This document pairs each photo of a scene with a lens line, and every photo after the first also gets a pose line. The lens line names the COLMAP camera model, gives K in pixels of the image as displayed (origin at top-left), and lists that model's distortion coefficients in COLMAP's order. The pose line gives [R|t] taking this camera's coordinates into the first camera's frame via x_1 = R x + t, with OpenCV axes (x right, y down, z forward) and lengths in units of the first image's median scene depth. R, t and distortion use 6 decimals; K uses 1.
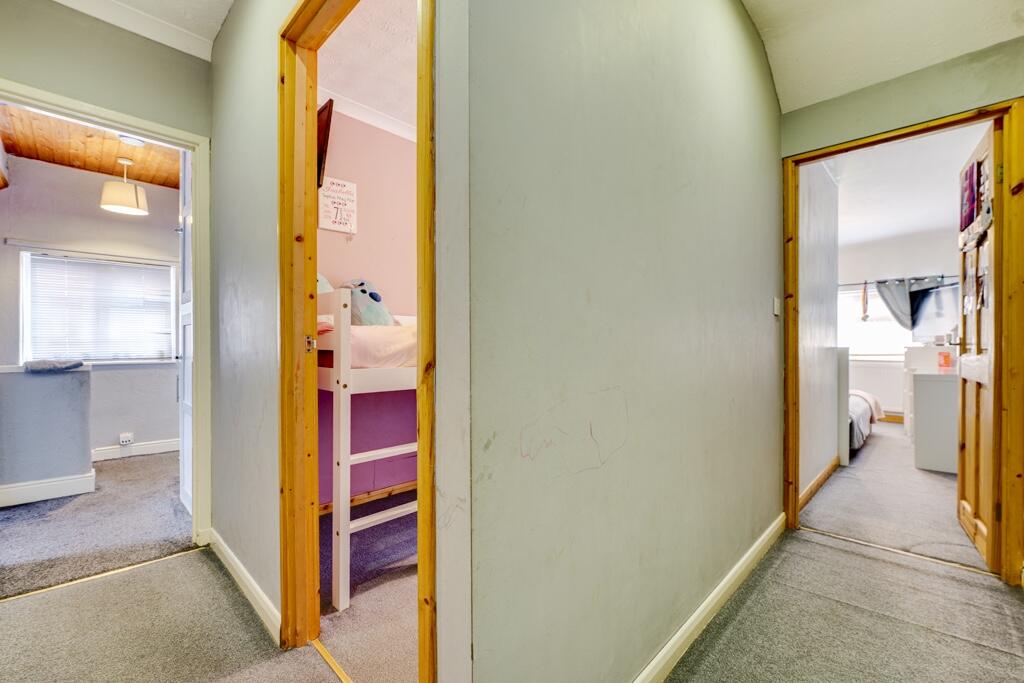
lens RADIAL K [[422.9, 0, 506.2], [0, 422.9, 345.8], [0, 0, 1]] dist [-0.010794, -0.000177]
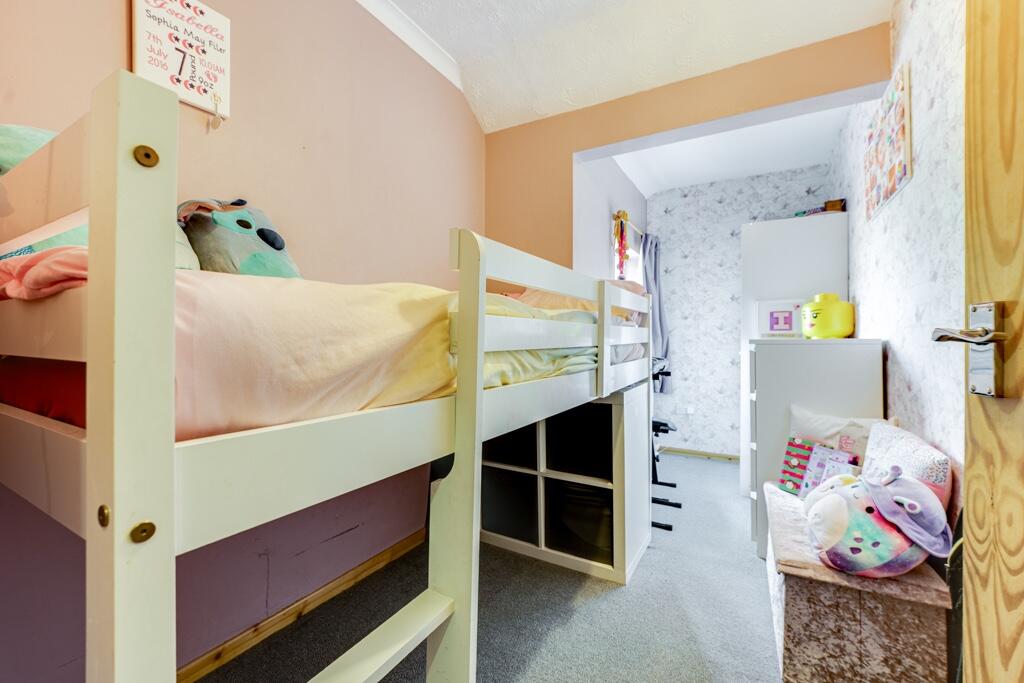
lens RADIAL K [[422.9, 0, 519.2], [0, 422.9, 336.2], [0, 0, 1]] dist [-0.010794, -0.000177]
pose [[0.969119, -0.002006, 0.246585, -0.237300], [0.004111, 0.999959, -0.008019, -0.001009], [-0.246559, 0.008785, 0.969088, 0.715135]]
